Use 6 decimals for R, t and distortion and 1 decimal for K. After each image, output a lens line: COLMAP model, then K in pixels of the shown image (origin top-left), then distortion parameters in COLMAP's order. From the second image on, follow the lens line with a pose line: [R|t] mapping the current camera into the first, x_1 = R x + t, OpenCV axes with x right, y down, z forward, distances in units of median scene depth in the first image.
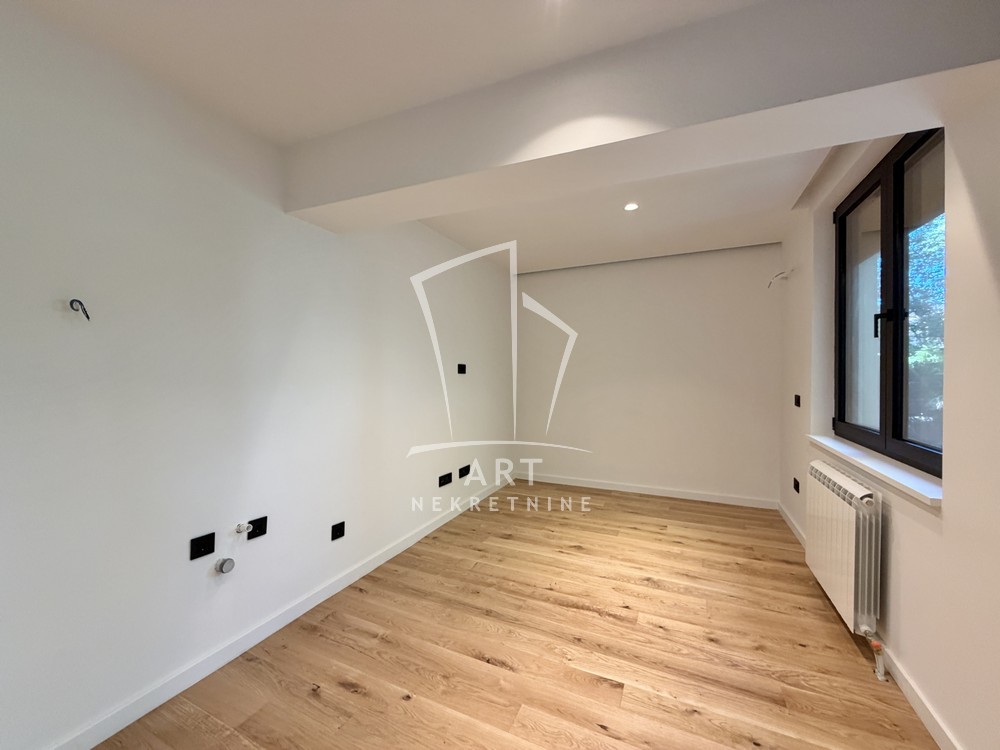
lens RADIAL K [[399.4, 0, 493.6], [0, 399.4, 377.8], [0, 0, 1]] dist [0.000856, -0.000164]
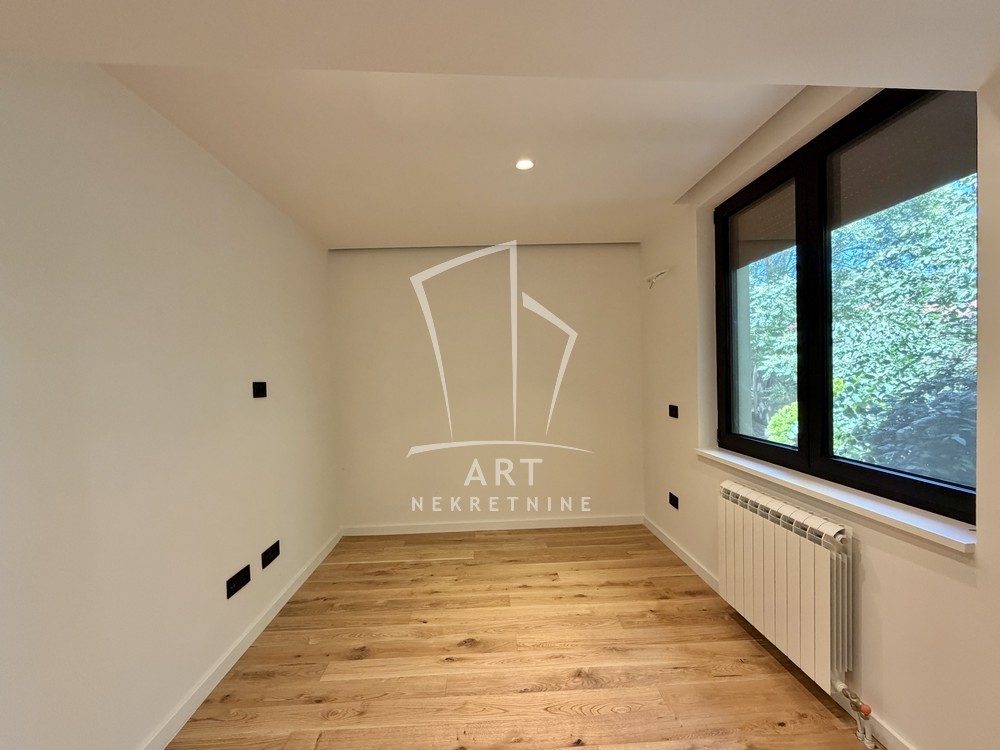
lens RADIAL K [[430.9, 0, 497.4], [0, 430.9, 386.5], [0, 0, 1]] dist [-0.000324, -0.000112]
pose [[0.886076, -0.036302, 0.462116, -0.077638], [0.032192, 0.999341, 0.016779, -0.033599], [-0.462420, 0.000009, 0.886661, 0.311107]]
